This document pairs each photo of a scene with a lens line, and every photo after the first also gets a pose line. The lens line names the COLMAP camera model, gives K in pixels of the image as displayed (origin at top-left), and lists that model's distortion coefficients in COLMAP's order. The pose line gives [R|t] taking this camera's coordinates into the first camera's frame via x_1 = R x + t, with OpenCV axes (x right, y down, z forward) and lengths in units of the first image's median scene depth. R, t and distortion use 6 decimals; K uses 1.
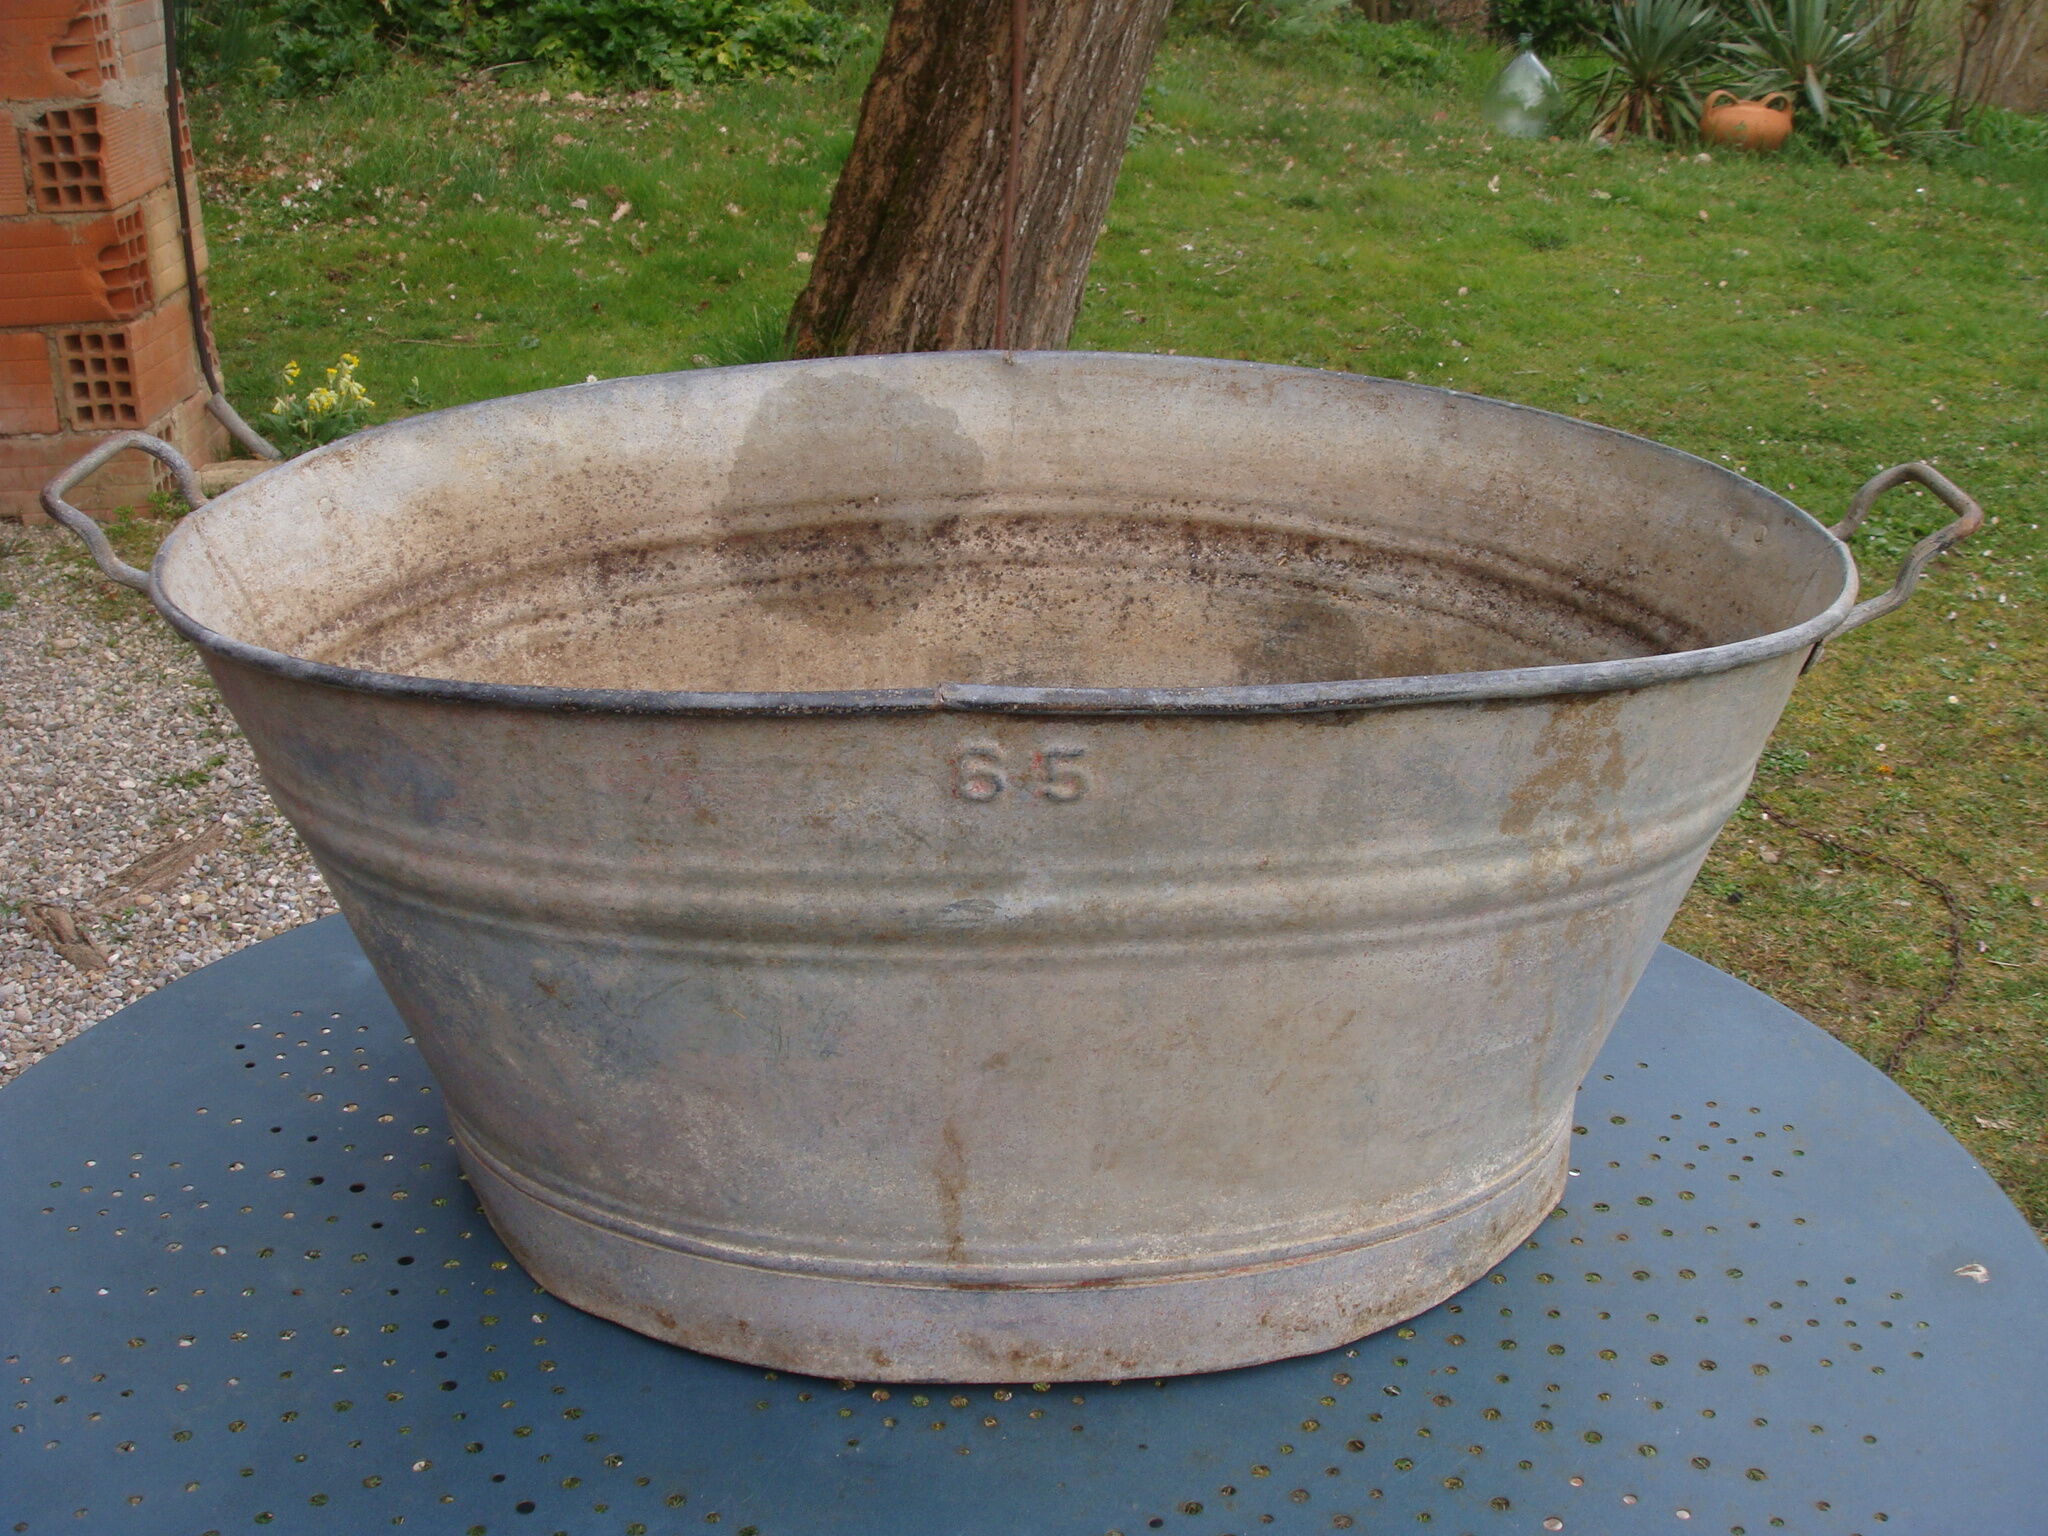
lens RADIAL K [[2328.7, 0, 1034.6], [0, 2328.7, 766.9], [0, 0, 1]] dist [-0.145571, 0.000000]
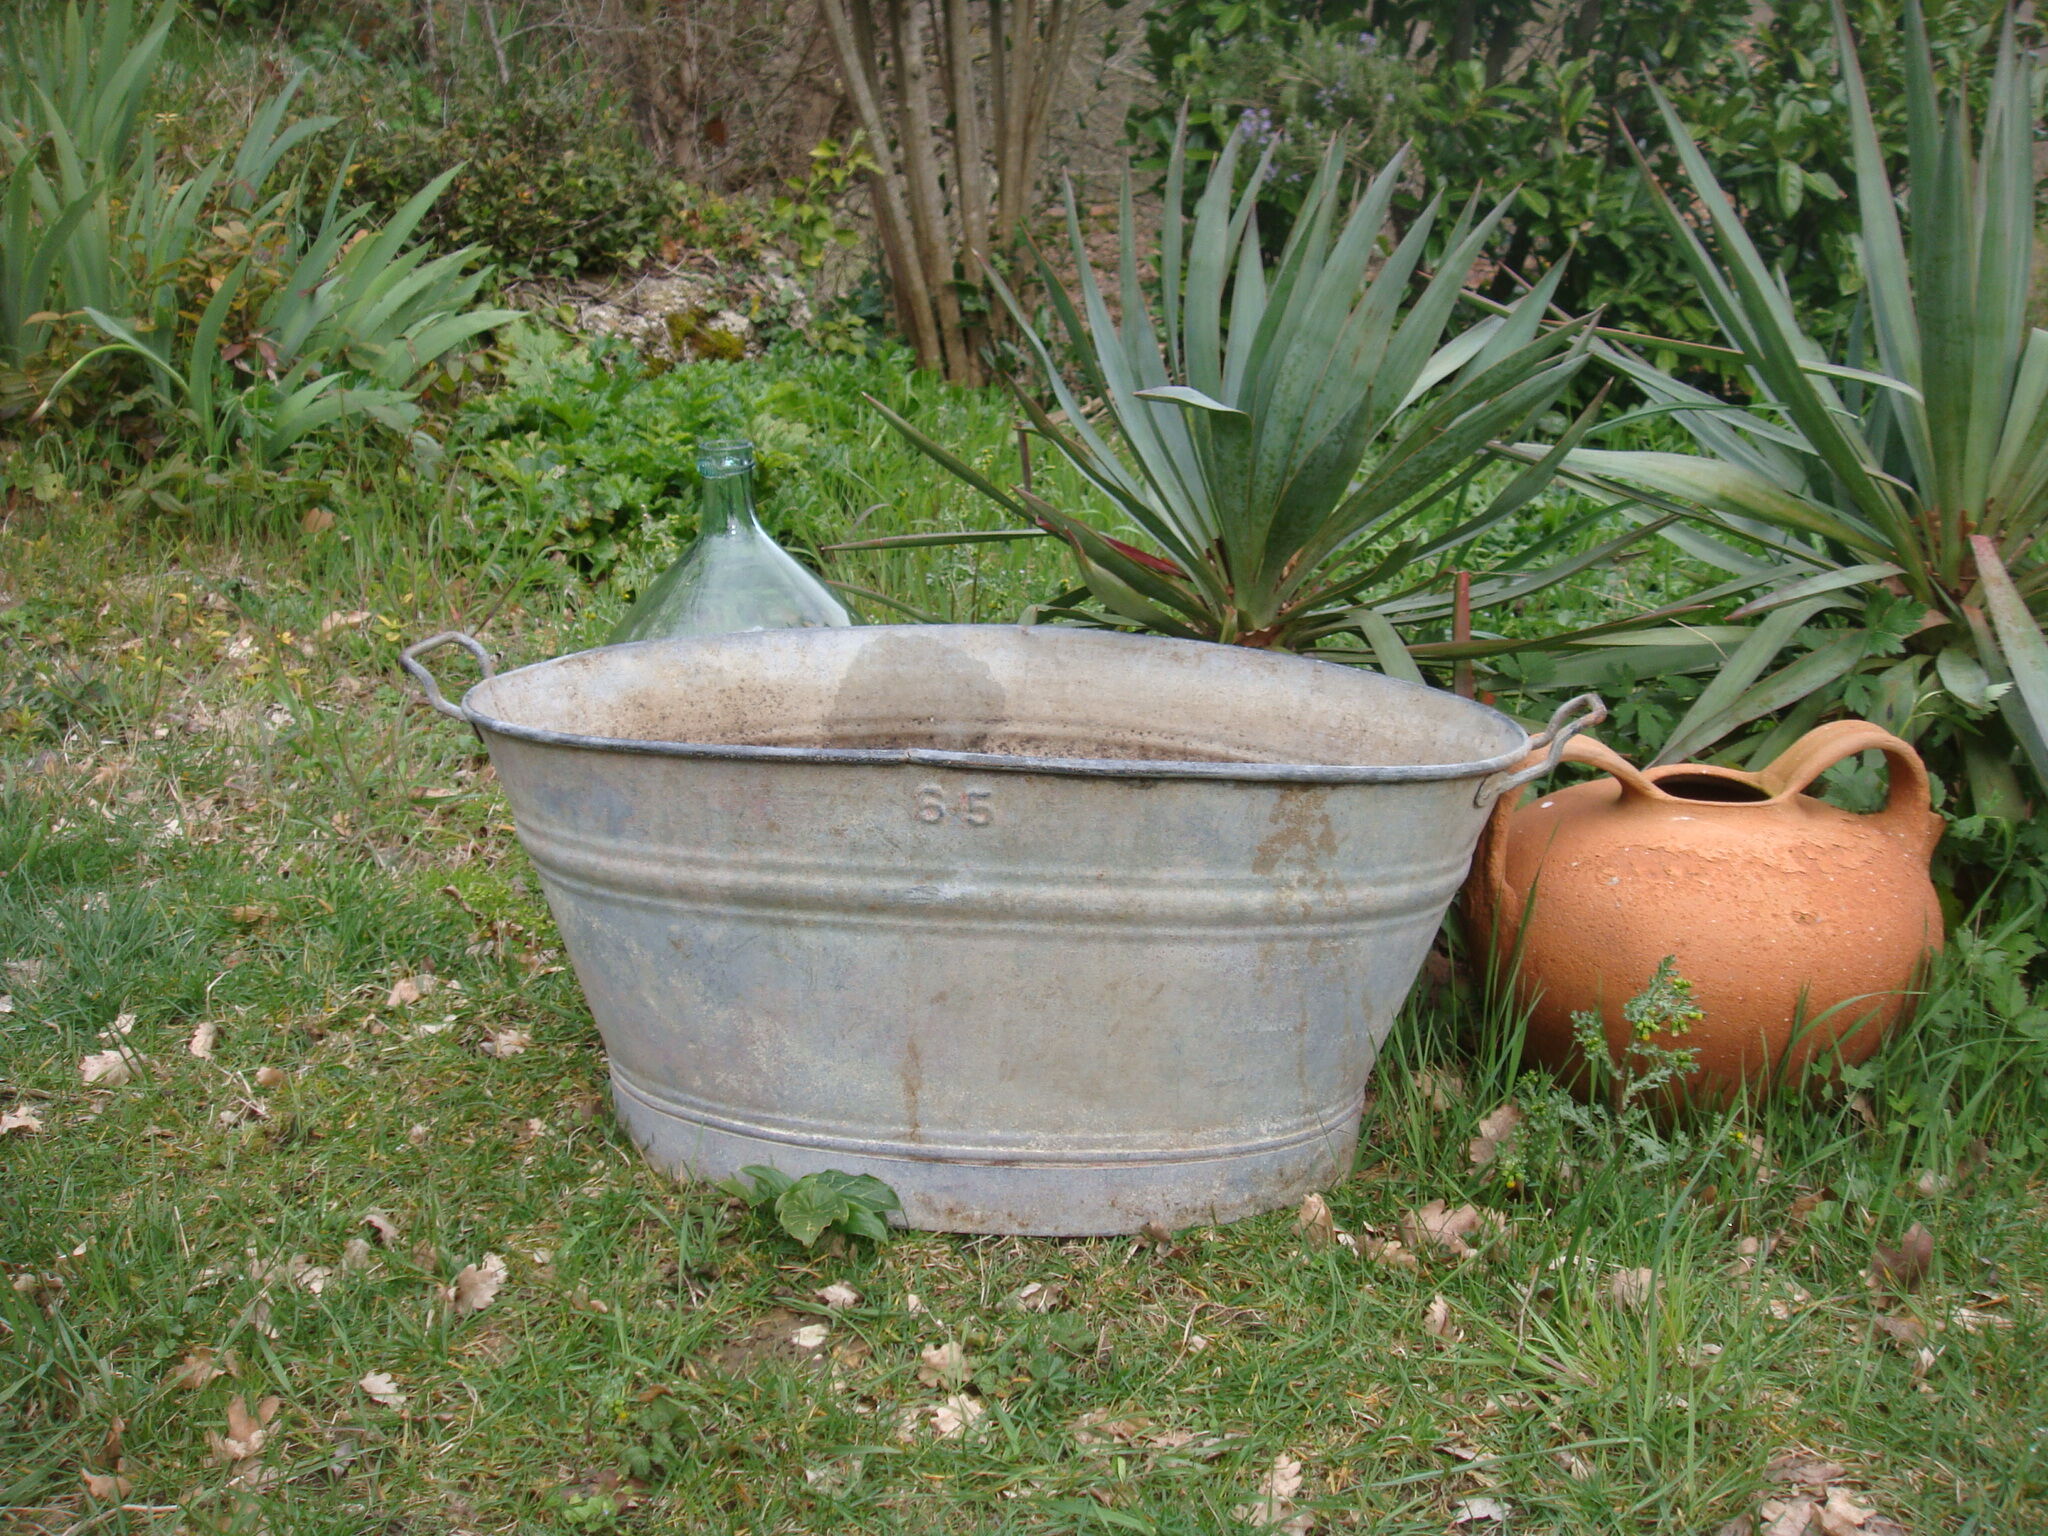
lens RADIAL K [[2328.7, 0, 1023.5], [0, 2328.7, 789.6], [0, 0, 1]] dist [-0.145571, 0.000000]
pose [[0.993681, 0.044176, -0.103186, 0.182343], [-0.062686, 0.980984, -0.183686, 0.249093], [0.093110, 0.188994, 0.977554, -0.559607]]
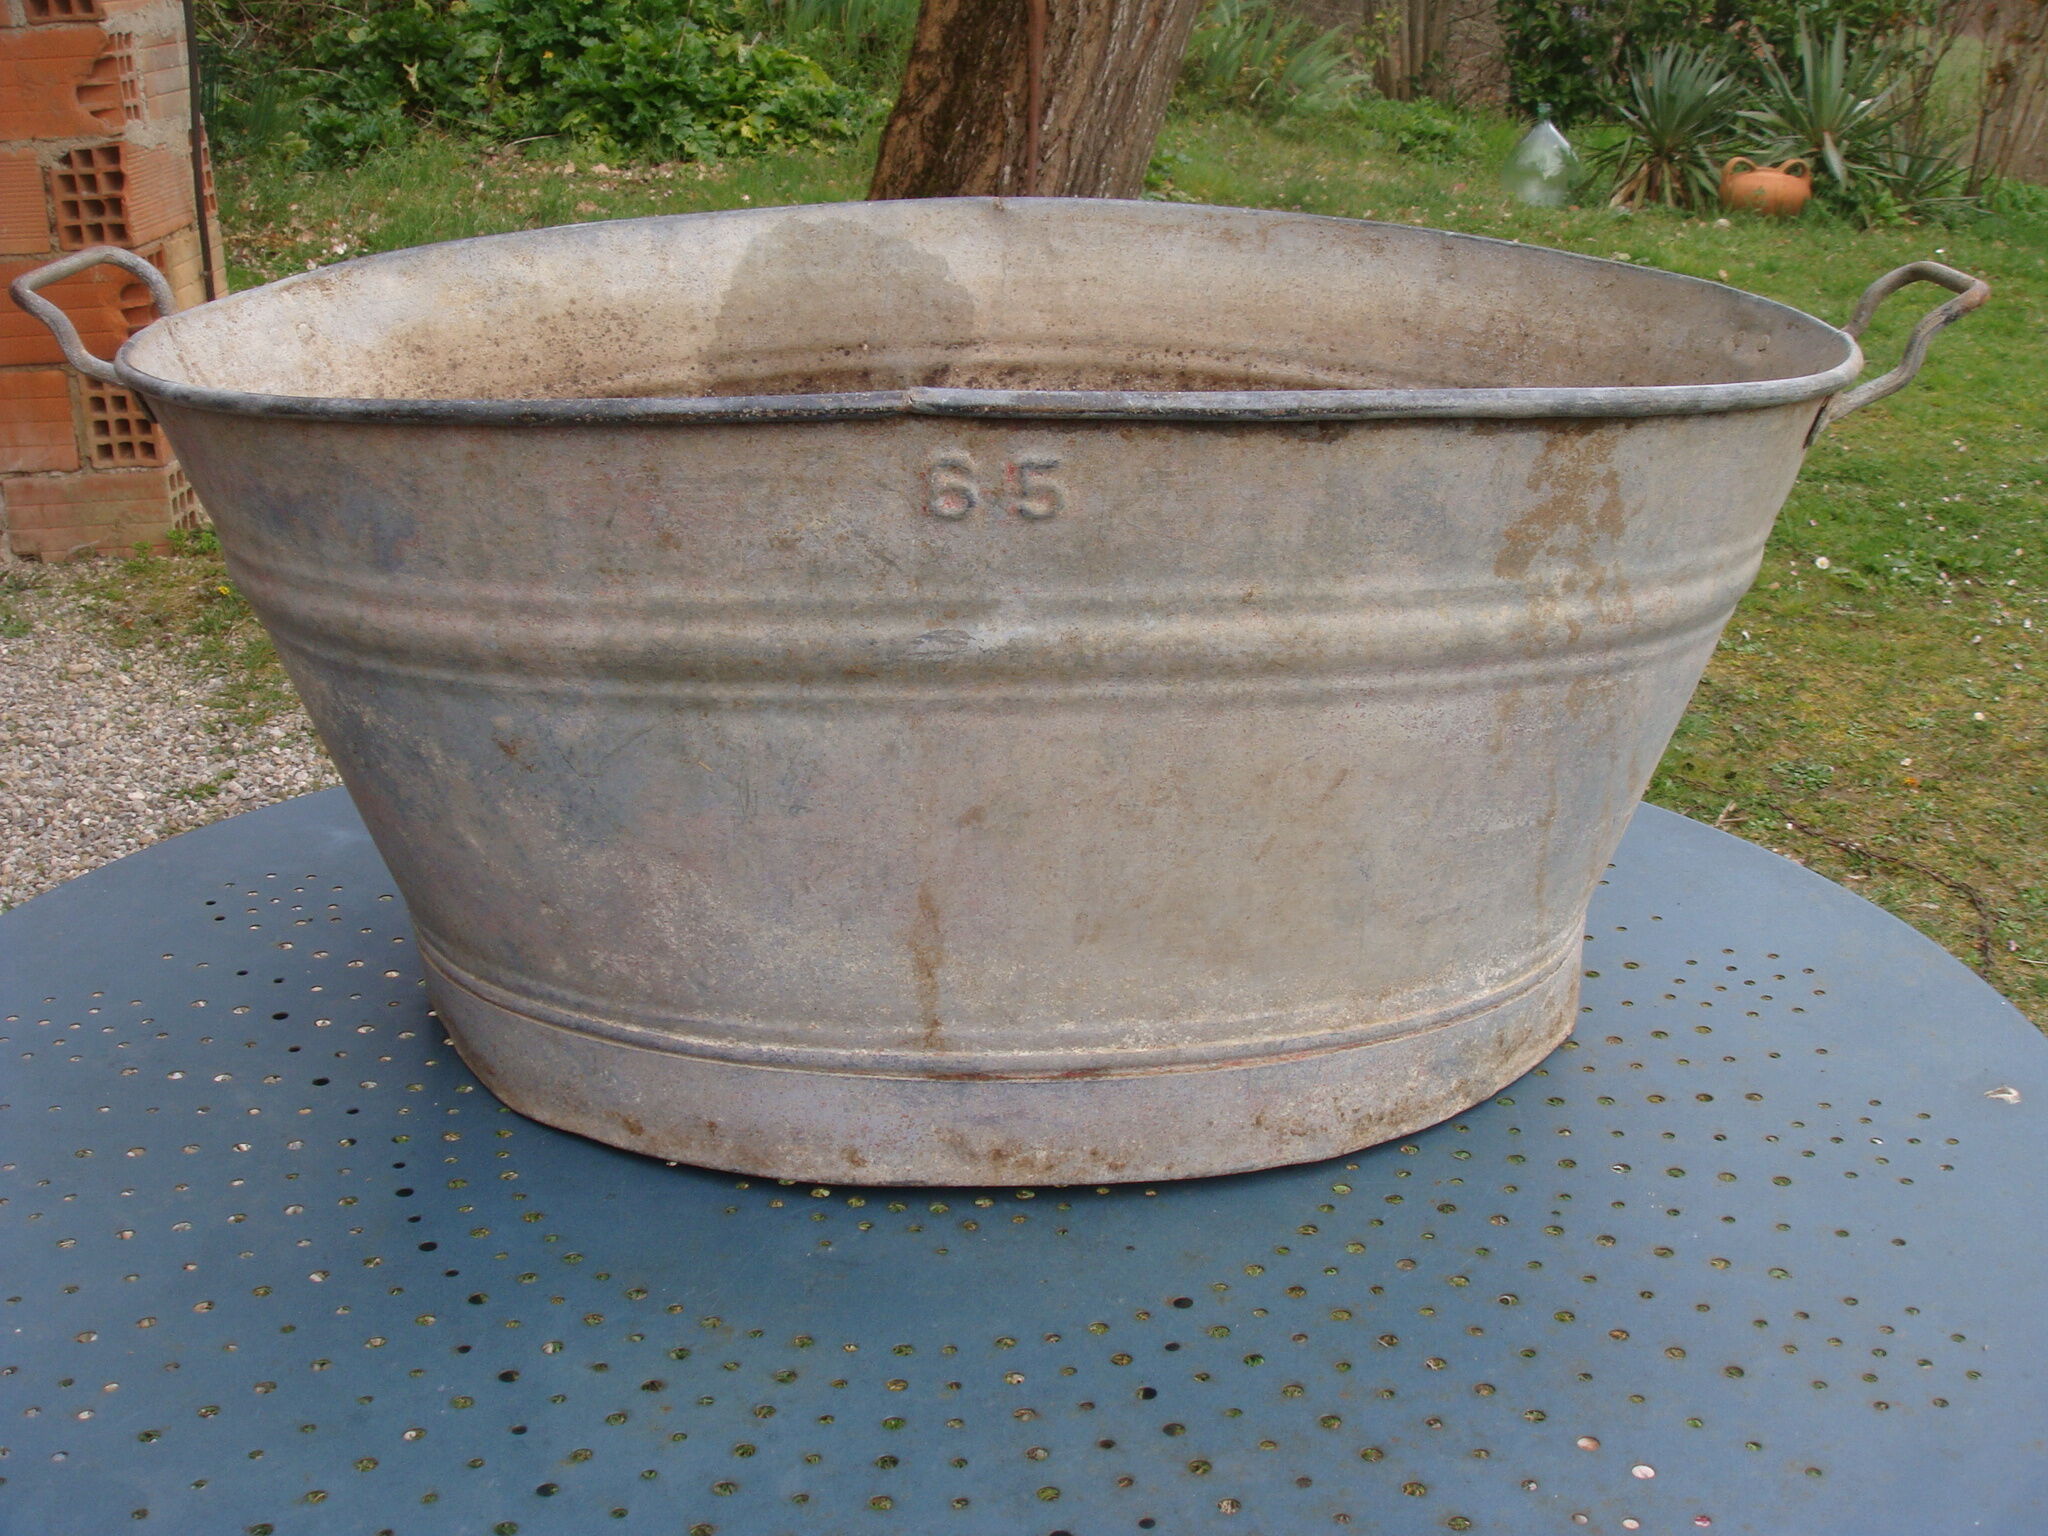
lens RADIAL K [[2328.7, 0, 1033.3], [0, 2328.7, 761.1], [0, 0, 1]] dist [-0.145571, 0.000000]
pose [[0.999919, -0.002502, -0.012442, 0.018327], [0.001917, 0.998902, -0.046817, 0.132041], [0.012545, 0.046790, 0.998826, 0.034698]]
